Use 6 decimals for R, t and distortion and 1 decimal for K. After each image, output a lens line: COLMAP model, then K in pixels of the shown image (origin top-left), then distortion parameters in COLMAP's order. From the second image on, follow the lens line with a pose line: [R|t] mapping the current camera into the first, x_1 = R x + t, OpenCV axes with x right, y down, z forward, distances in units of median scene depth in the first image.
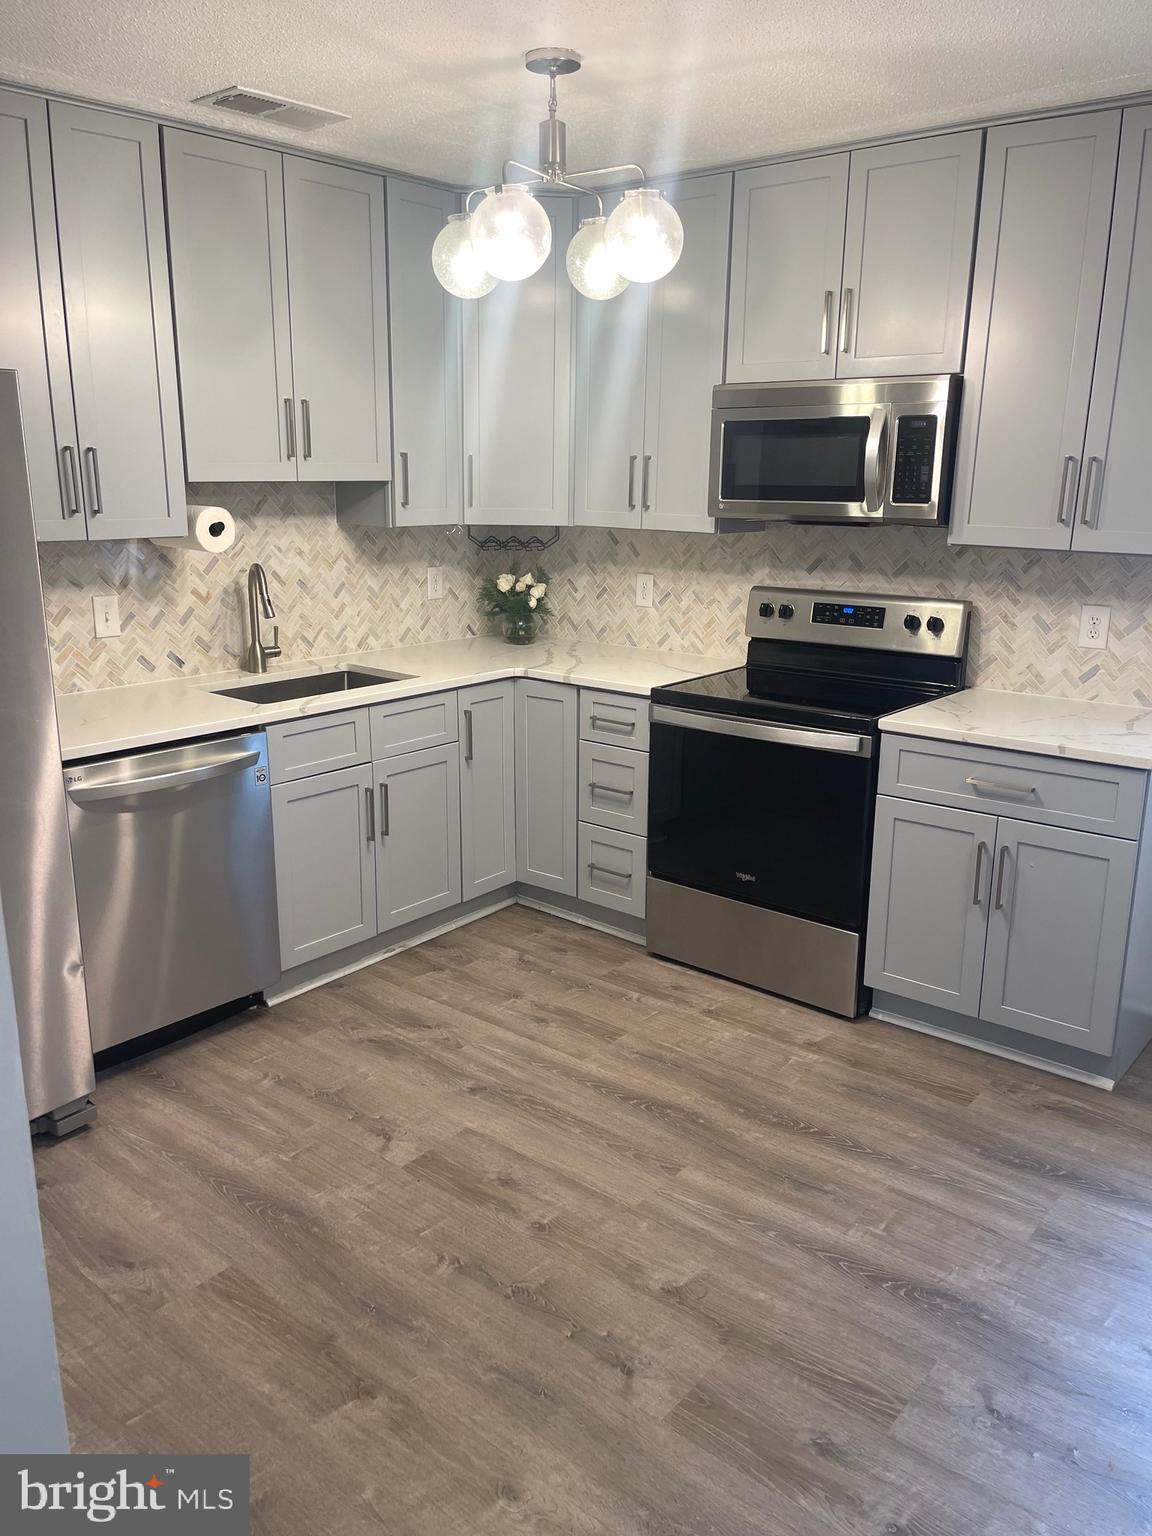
lens RADIAL K [[1178.0, 0, 546.8], [0, 1178.0, 786.8], [0, 0, 1]] dist [0.064000, -0.092355]
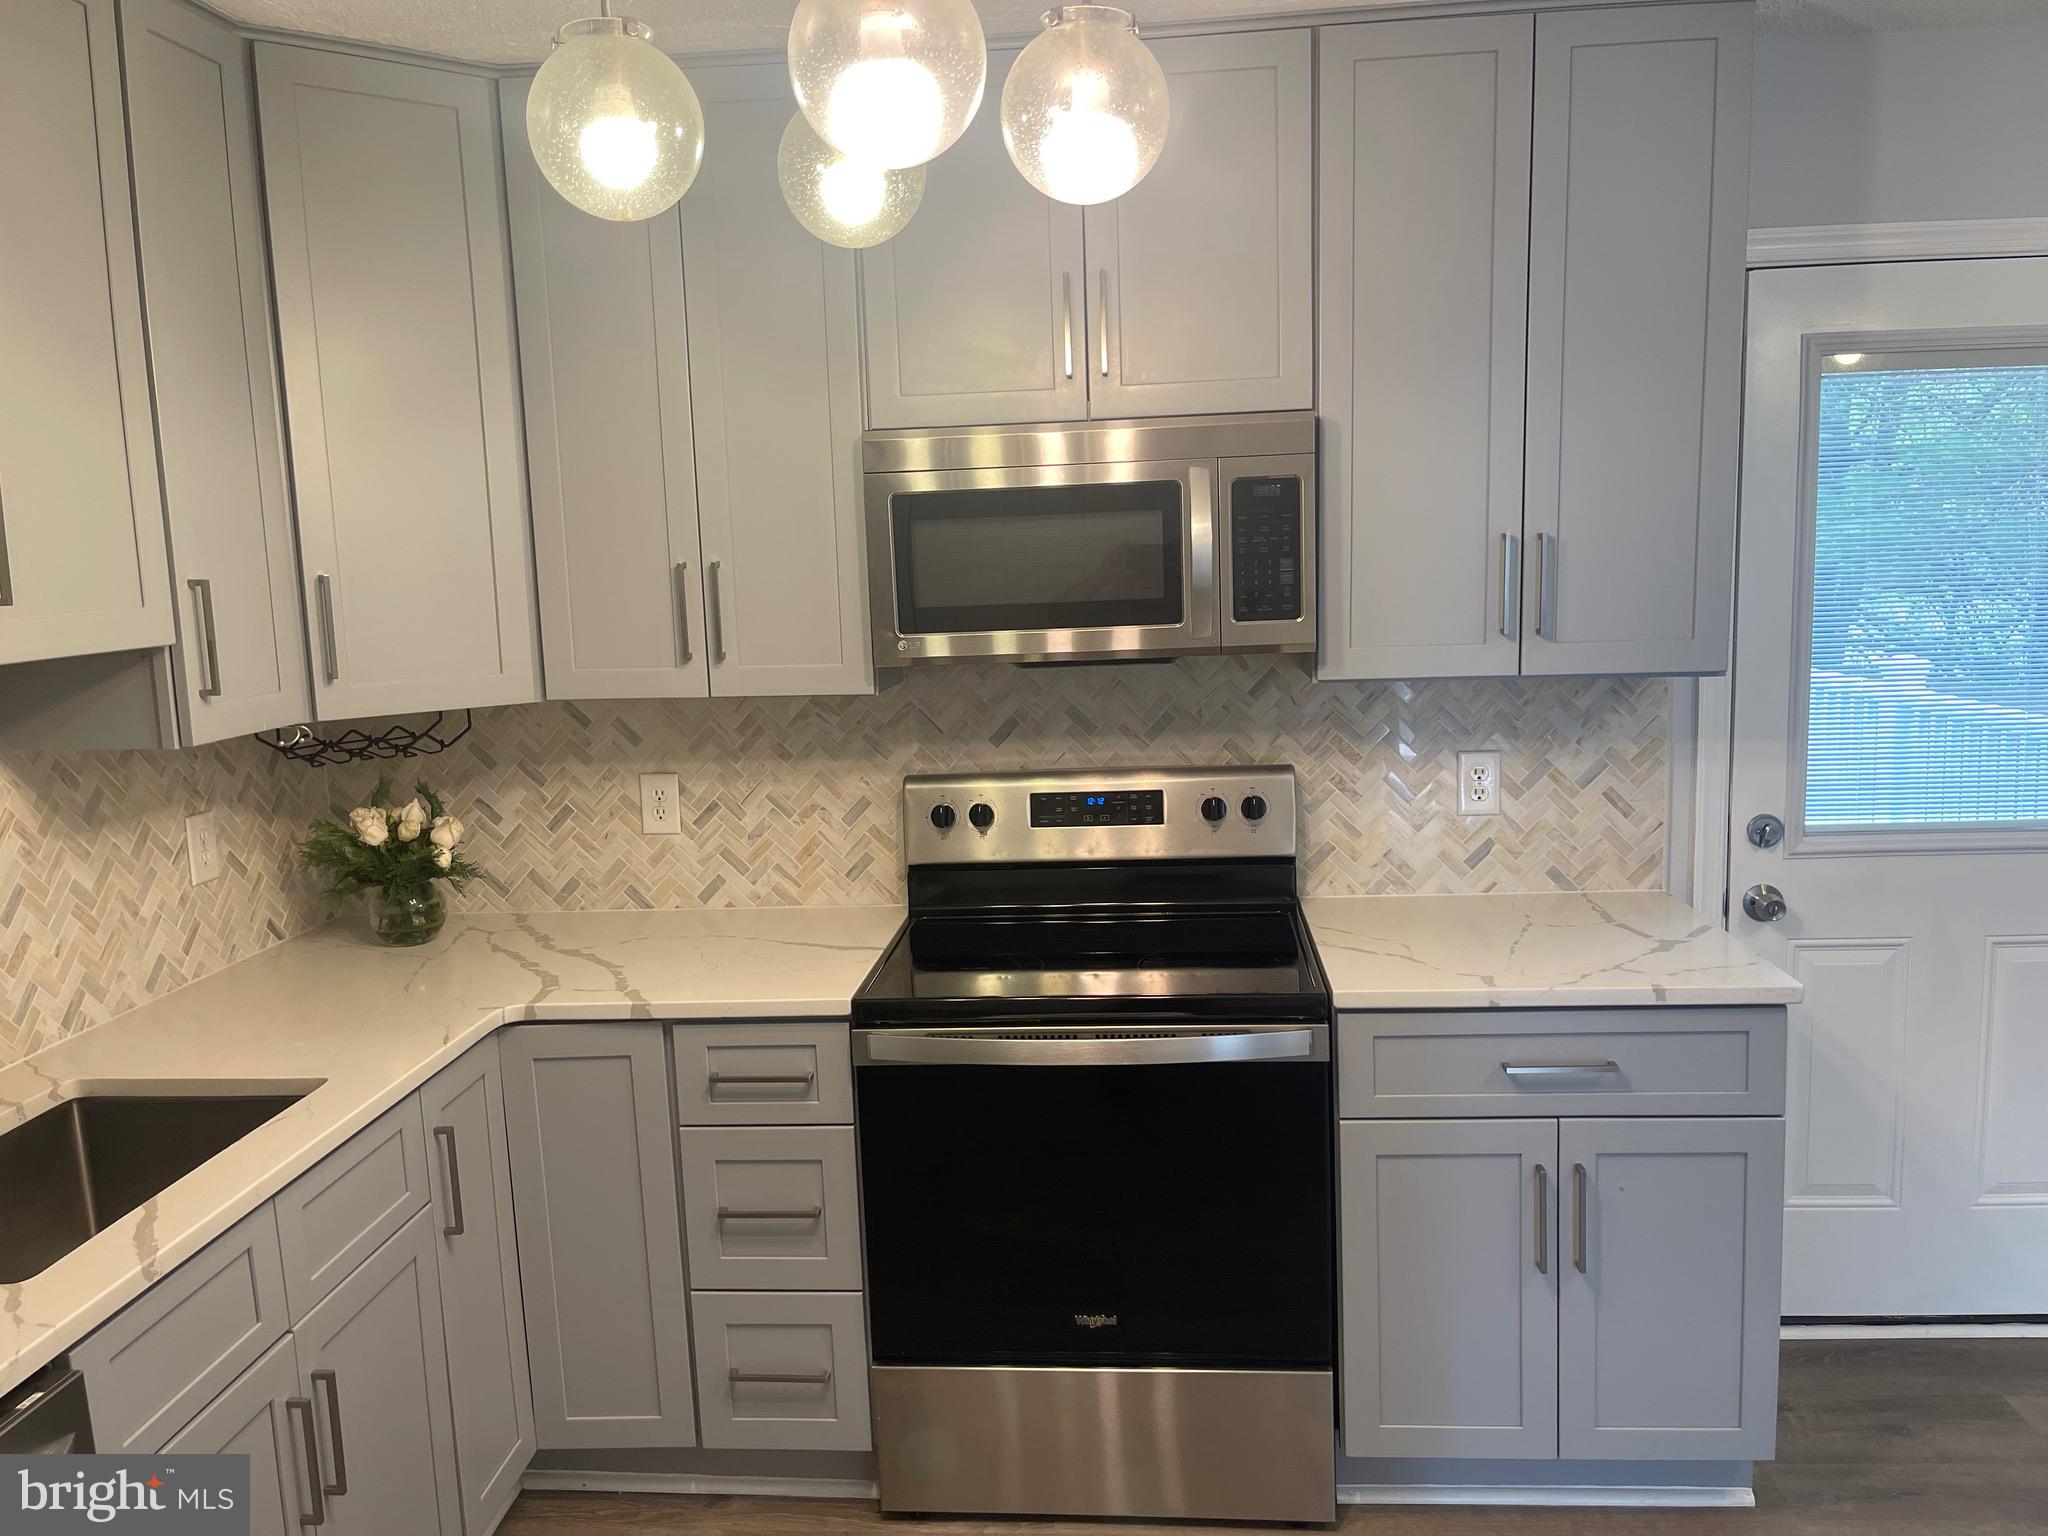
lens RADIAL K [[1570.7, 0, 1021.6], [0, 1570.7, 779.6], [0, 0, 1]] dist [0.064000, -0.092355]
pose [[0.813981, -0.125411, 0.567193, -0.212173], [0.194952, 0.978764, -0.063364, -0.112896], [-0.547201, 0.162152, 0.821144, 0.362094]]
